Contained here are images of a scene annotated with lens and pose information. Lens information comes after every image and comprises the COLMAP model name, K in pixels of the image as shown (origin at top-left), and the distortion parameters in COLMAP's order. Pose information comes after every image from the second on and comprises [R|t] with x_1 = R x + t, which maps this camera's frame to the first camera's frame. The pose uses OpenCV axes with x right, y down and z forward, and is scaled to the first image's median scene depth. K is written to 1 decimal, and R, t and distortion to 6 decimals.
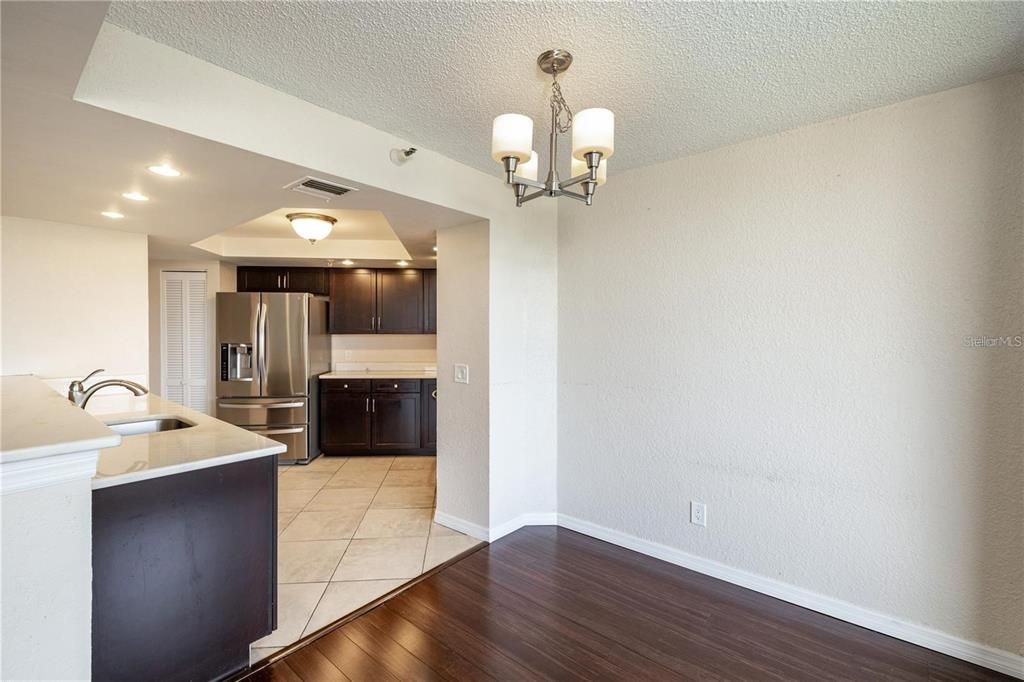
lens RADIAL K [[449.9, 0, 499.8], [0, 449.9, 338.8], [0, 0, 1]] dist [0.002225, 0.000251]
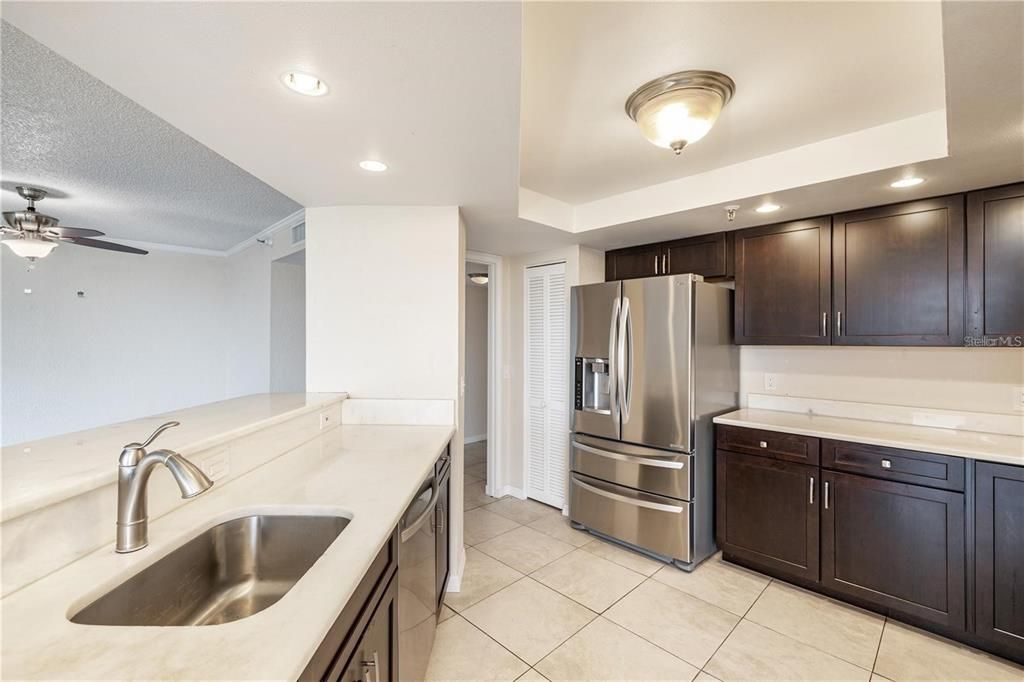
lens RADIAL K [[440.3, 0, 514.8], [0, 440.3, 338.0], [0, 0, 1]] dist [0.000236, -0.000159]
pose [[0.648134, -0.002731, -0.761522, -0.141627], [-0.012157, 0.999829, -0.013932, -0.008489], [0.761430, 0.018288, 0.647990, 0.453414]]
